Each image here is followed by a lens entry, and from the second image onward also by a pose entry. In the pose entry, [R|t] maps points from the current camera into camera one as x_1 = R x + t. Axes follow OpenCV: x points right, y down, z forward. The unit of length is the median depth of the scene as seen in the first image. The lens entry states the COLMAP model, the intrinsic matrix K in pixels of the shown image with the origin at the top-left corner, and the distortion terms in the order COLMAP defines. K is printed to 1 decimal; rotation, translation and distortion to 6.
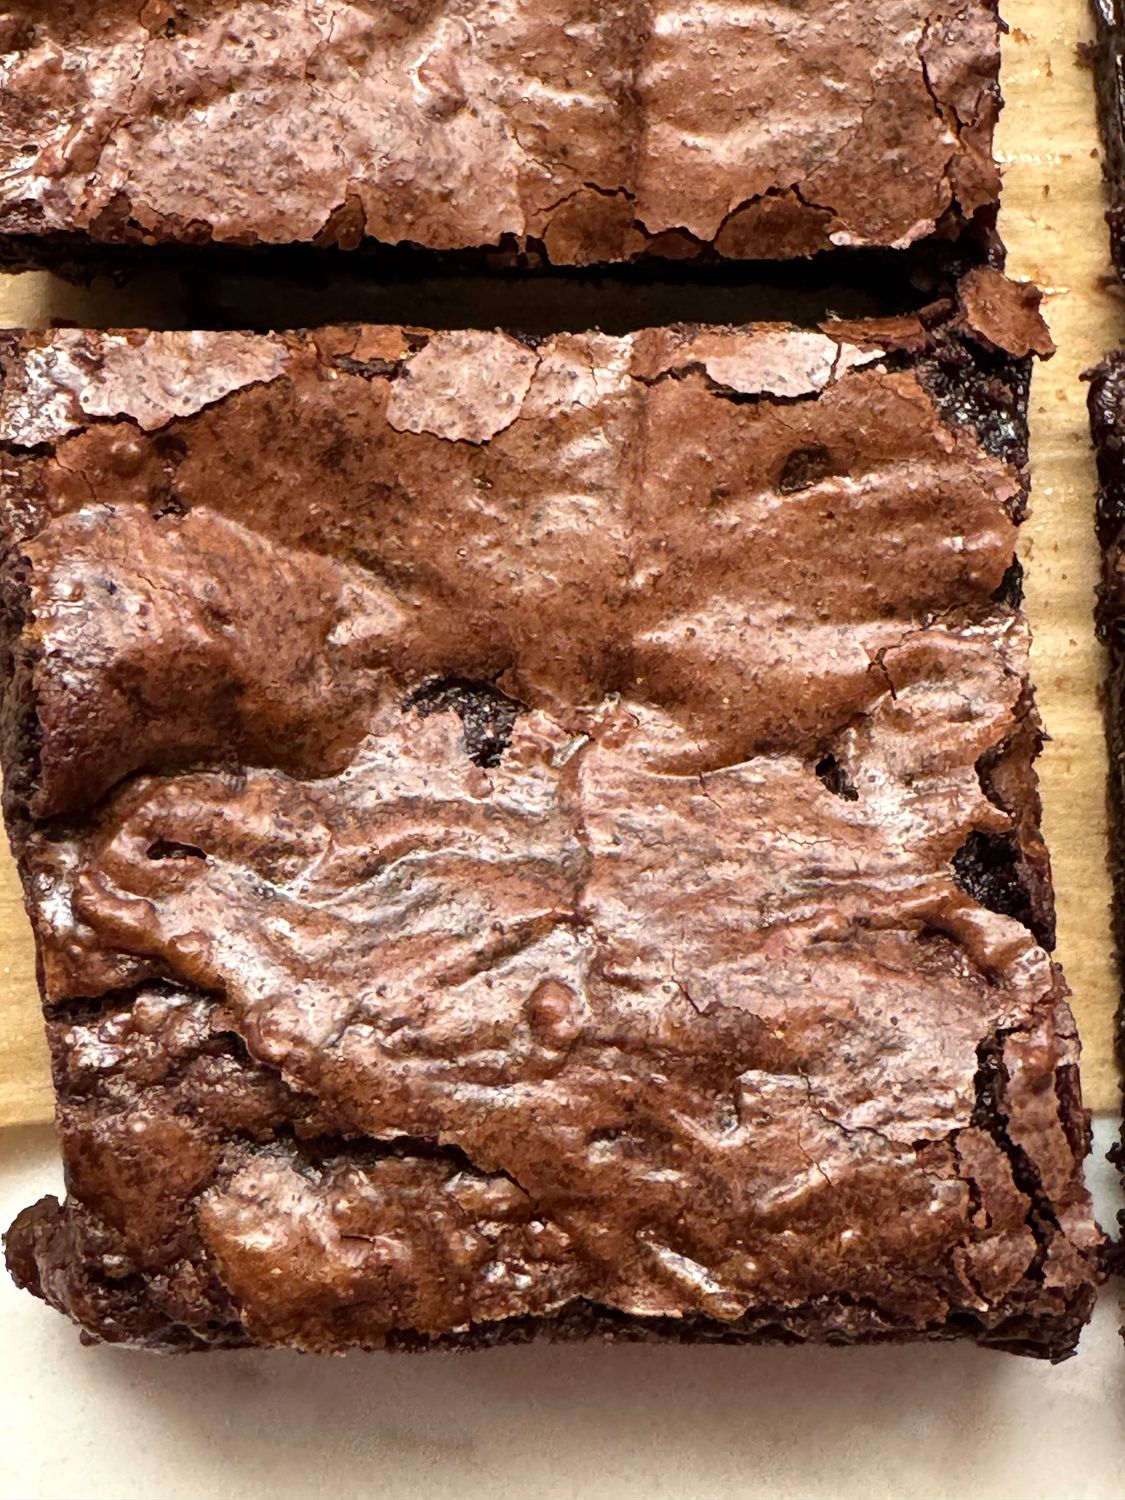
lens RADIAL K [[2286.3, 0, 562.5], [0, 2286.3, 750.0], [0, 0, 1]] dist [-0.002833, 0.000409]
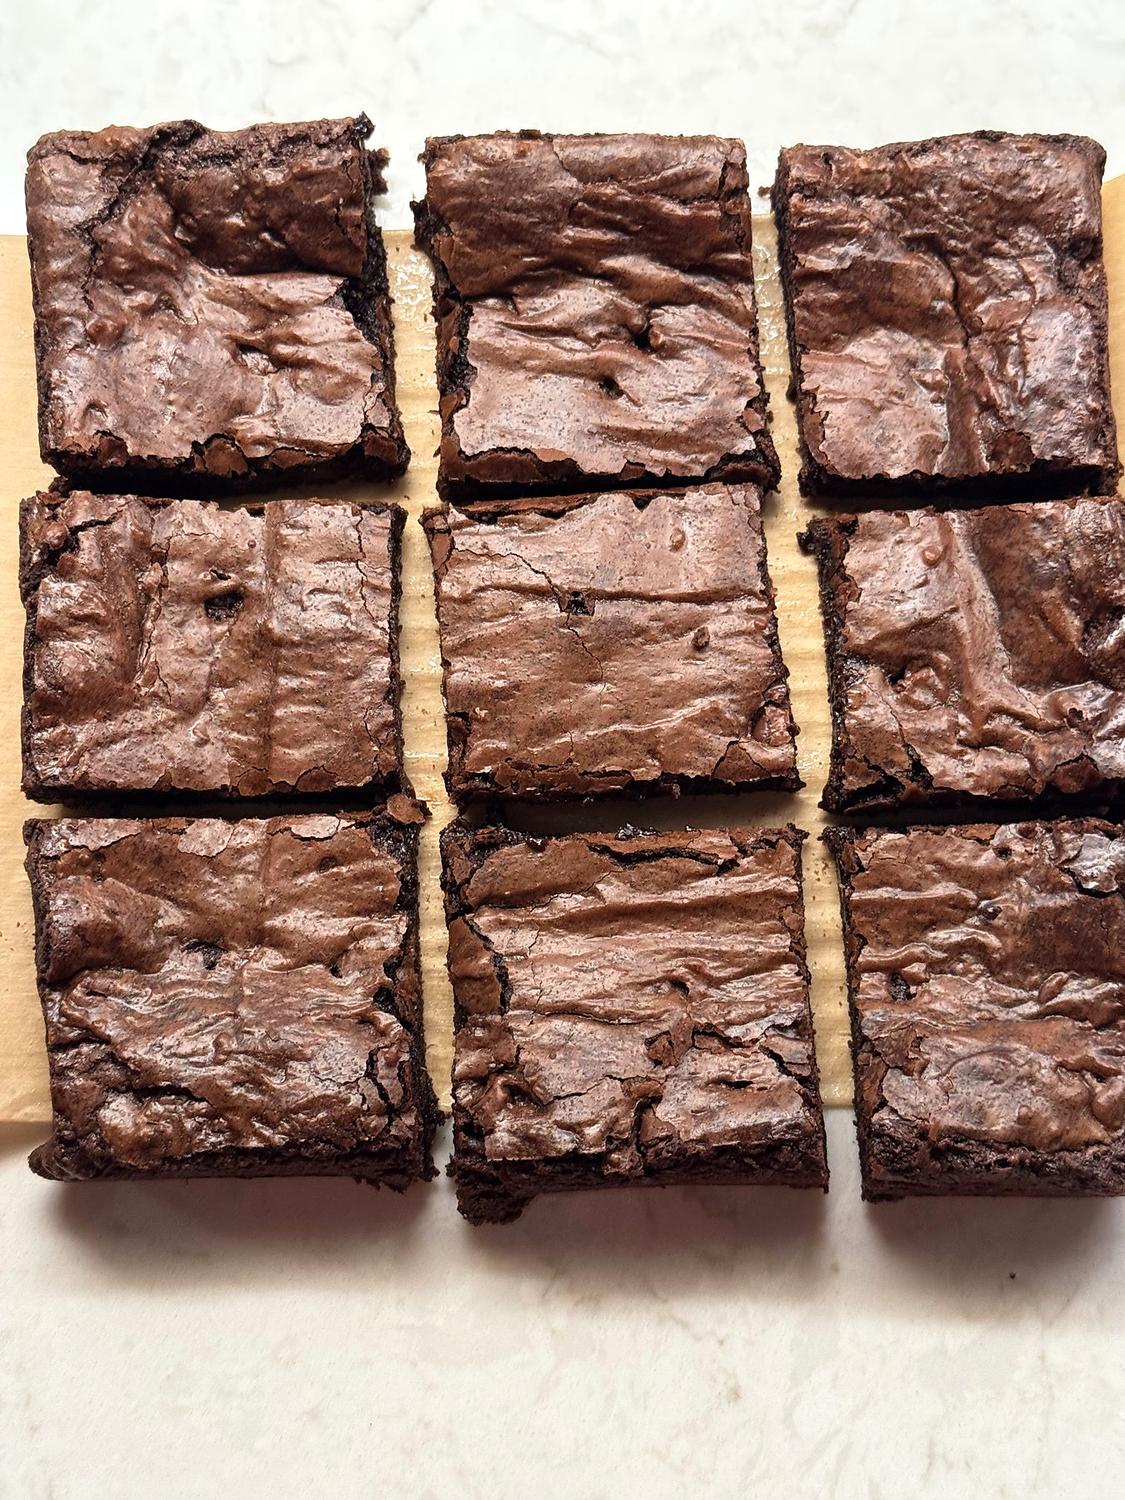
lens RADIAL K [[2286.3, 0, 562.5], [0, 2286.3, 750.0], [0, 0, 1]] dist [-0.002833, 0.000409]
pose [[0.999430, -0.023225, -0.024508, 0.485238], [0.015751, 0.962729, -0.270008, 0.524693], [0.029865, 0.269468, 0.962546, -1.795925]]
